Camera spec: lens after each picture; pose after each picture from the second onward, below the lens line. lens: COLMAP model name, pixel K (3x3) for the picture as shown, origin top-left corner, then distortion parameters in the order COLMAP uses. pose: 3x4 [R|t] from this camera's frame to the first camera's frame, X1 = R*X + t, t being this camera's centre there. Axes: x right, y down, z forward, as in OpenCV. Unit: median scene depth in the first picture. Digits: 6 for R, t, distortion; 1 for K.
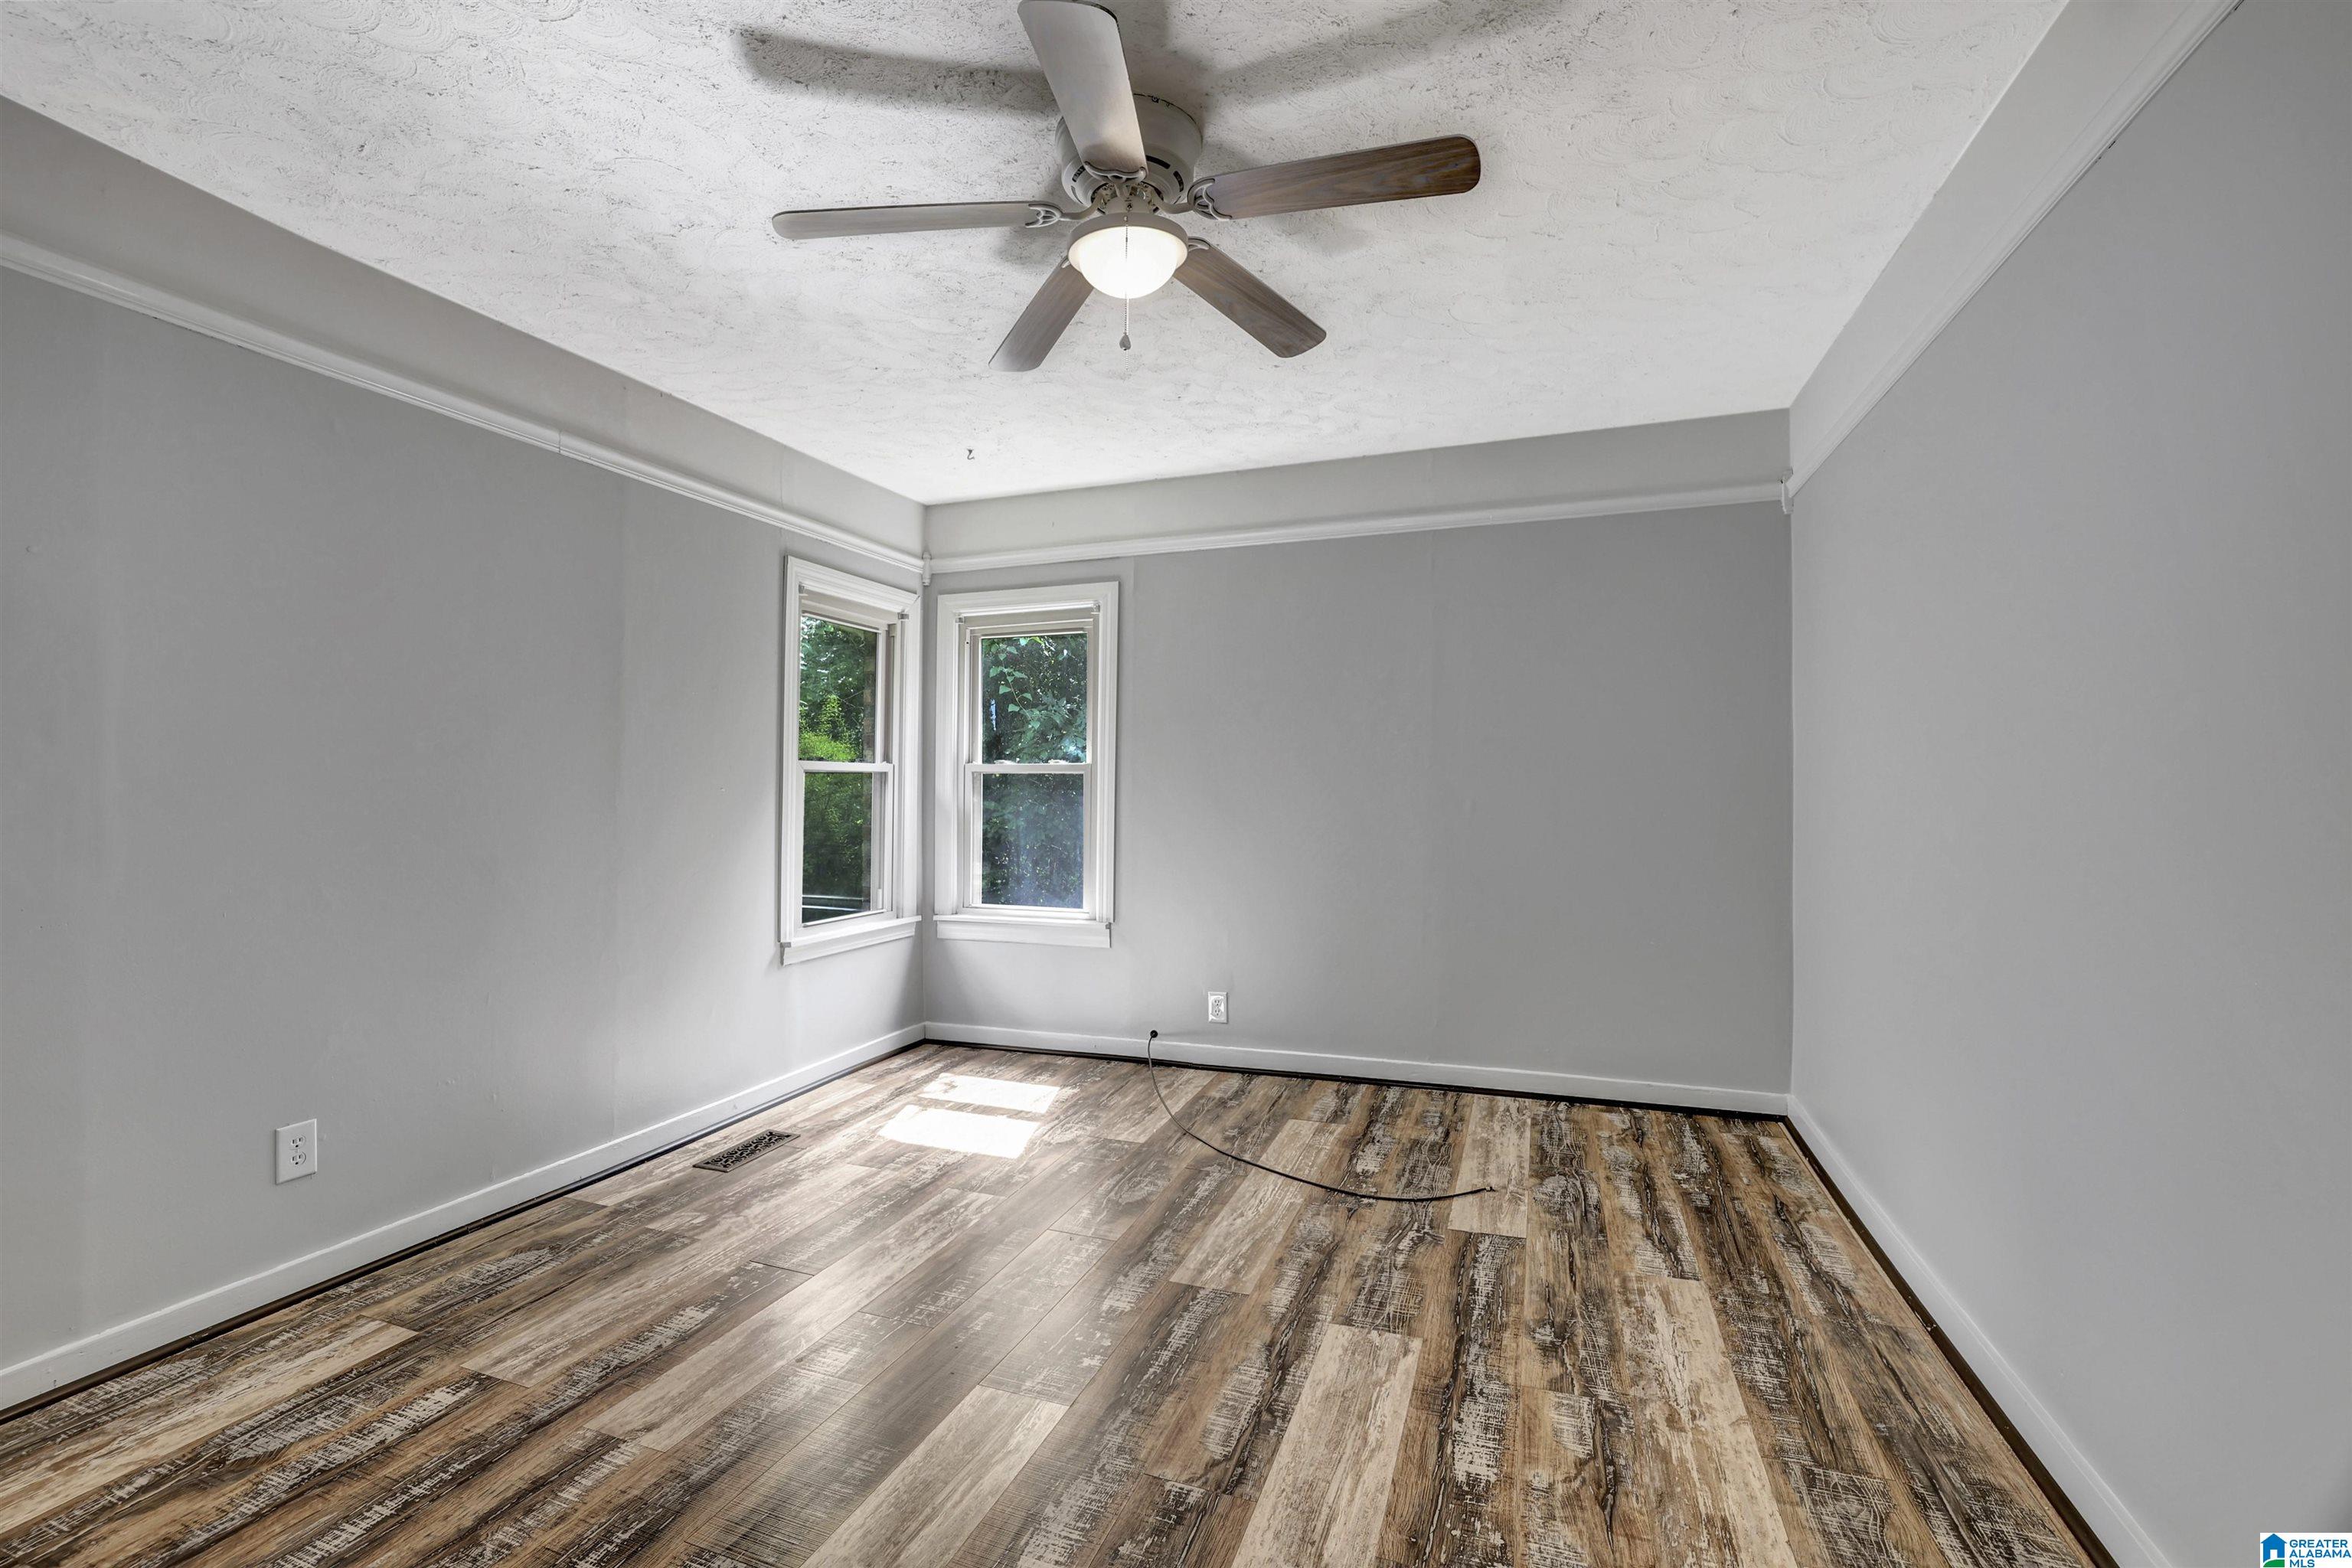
lens RADIAL K [[1020.9, 0, 1158.7], [0, 1020.9, 778.5], [0, 0, 1]] dist [-0.050804, 0.017948]
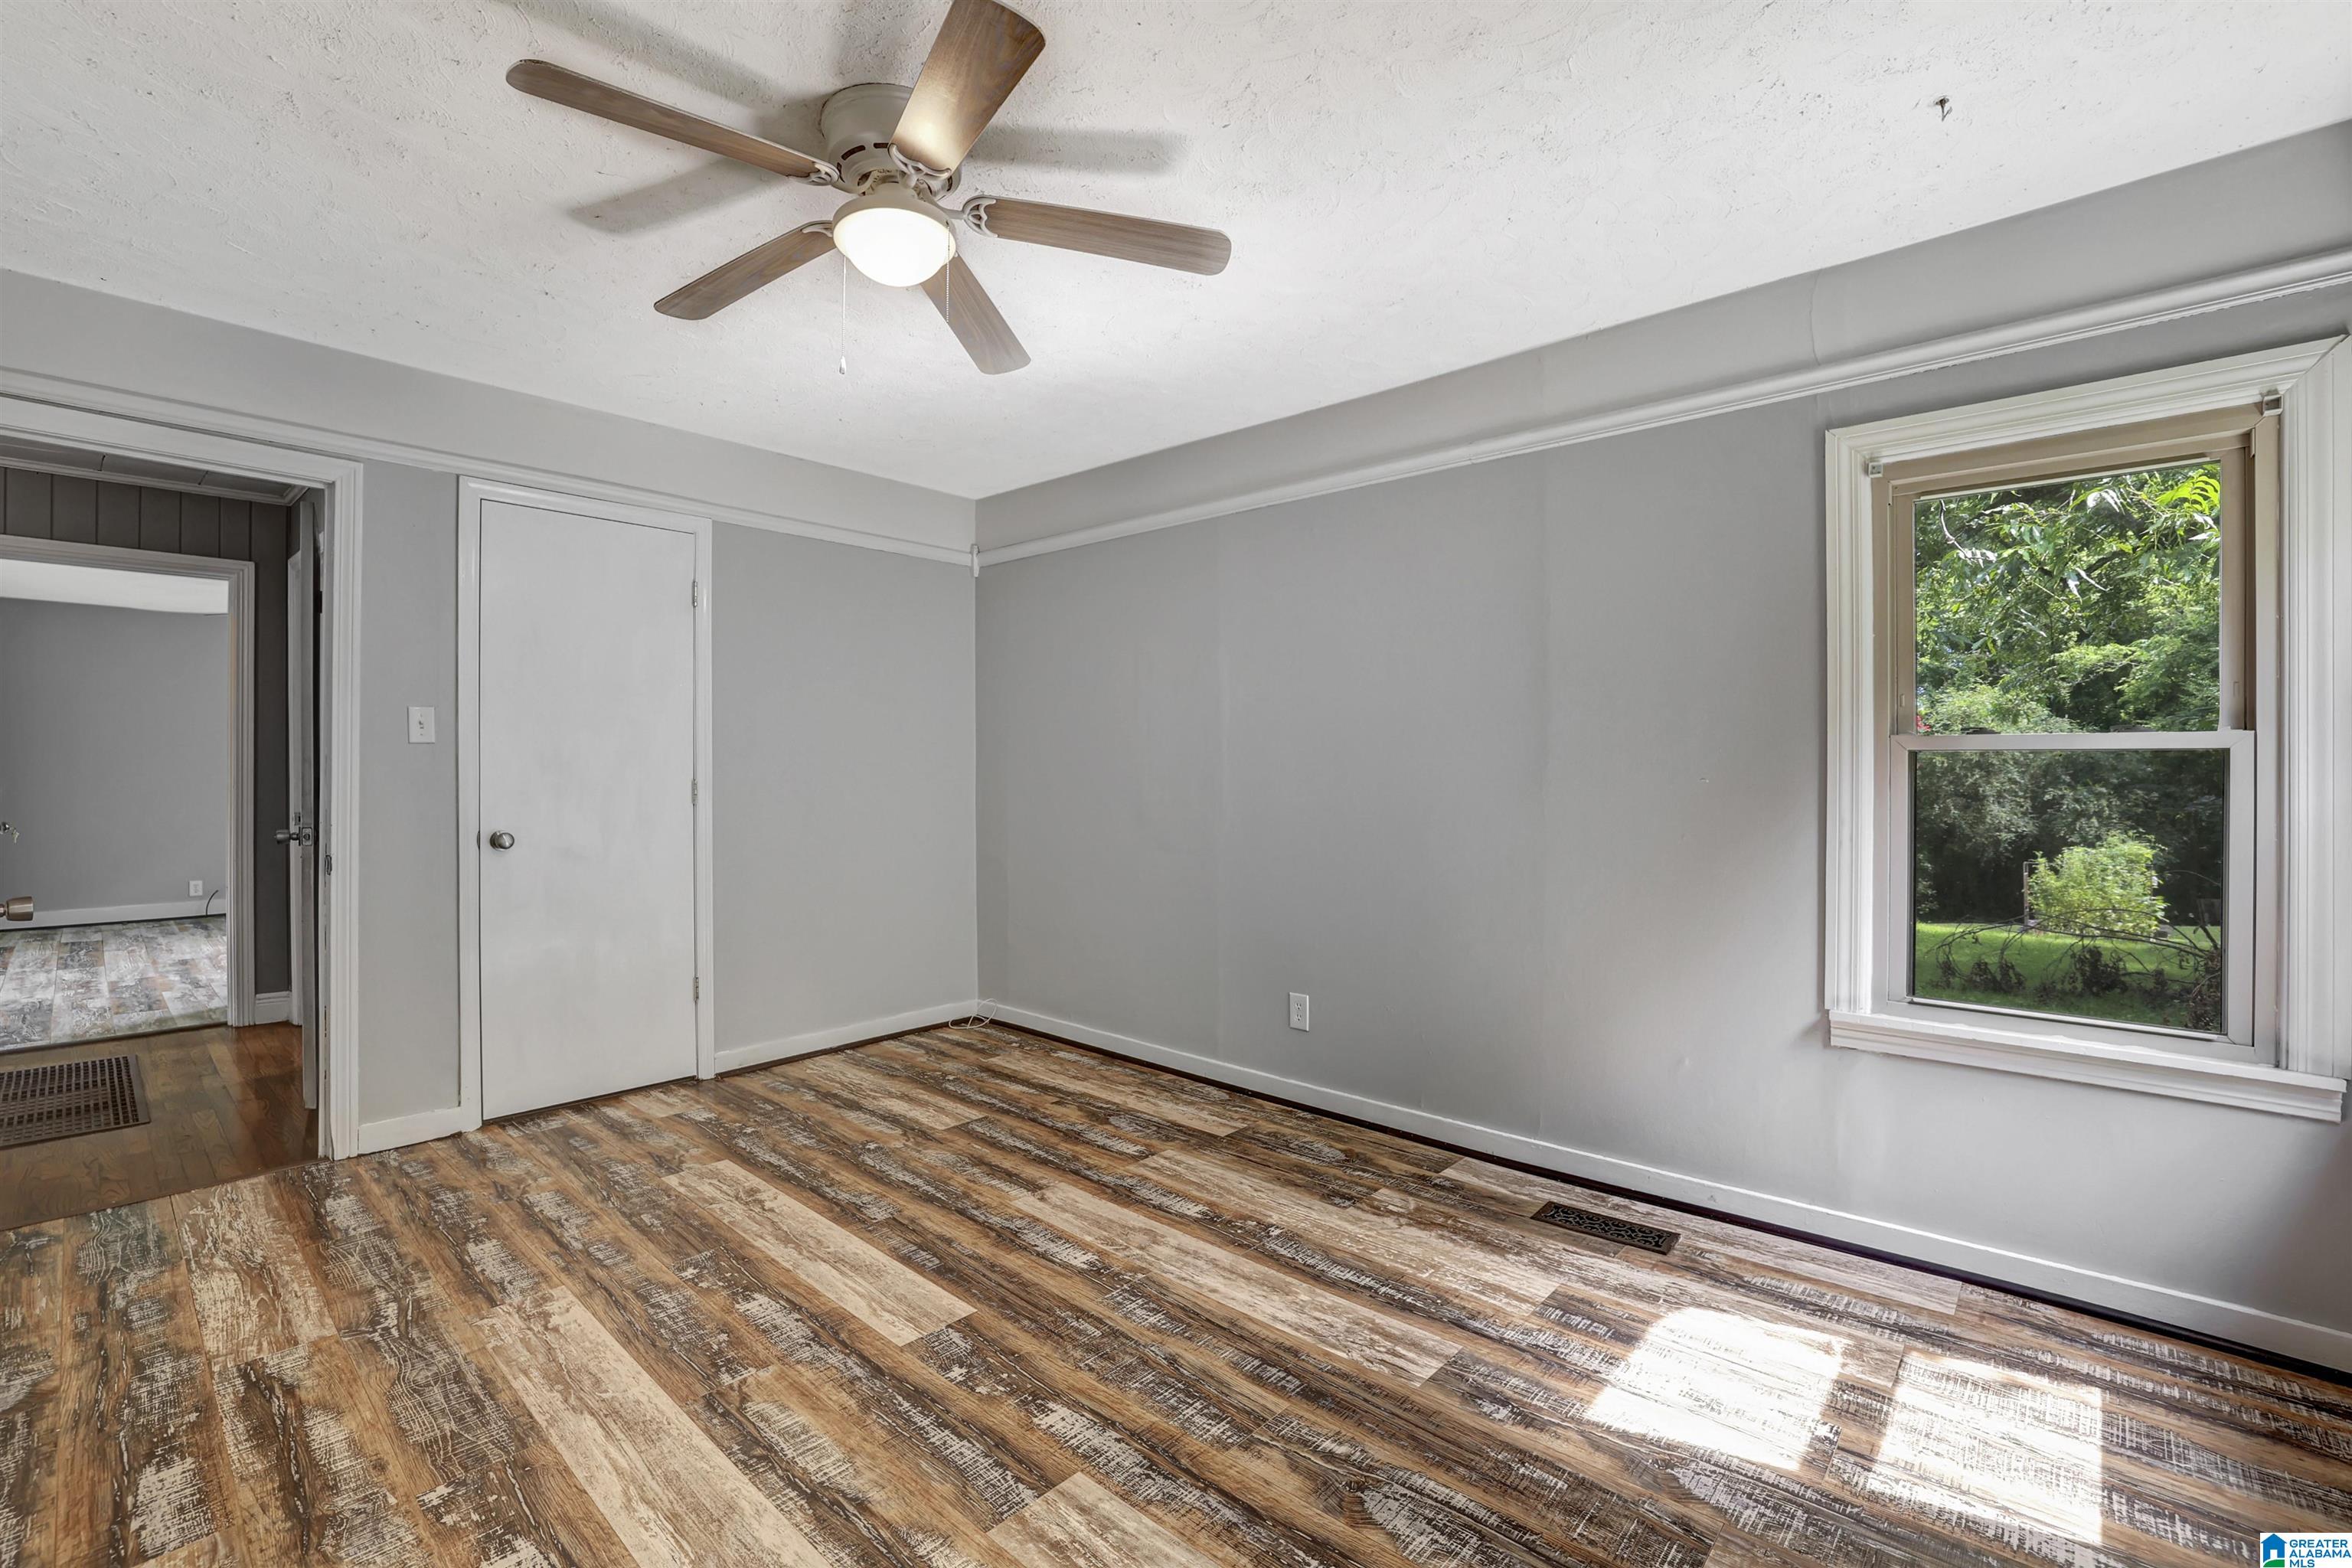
lens RADIAL K [[1020.9, 0, 1158.7], [0, 1020.9, 778.5], [0, 0, 1]] dist [-0.050804, 0.017948]
pose [[-0.374016, 0.005996, -0.927403, 0.659029], [0.005207, 0.999977, 0.004366, 0.004139], [0.927408, -0.003196, -0.374038, 1.352374]]
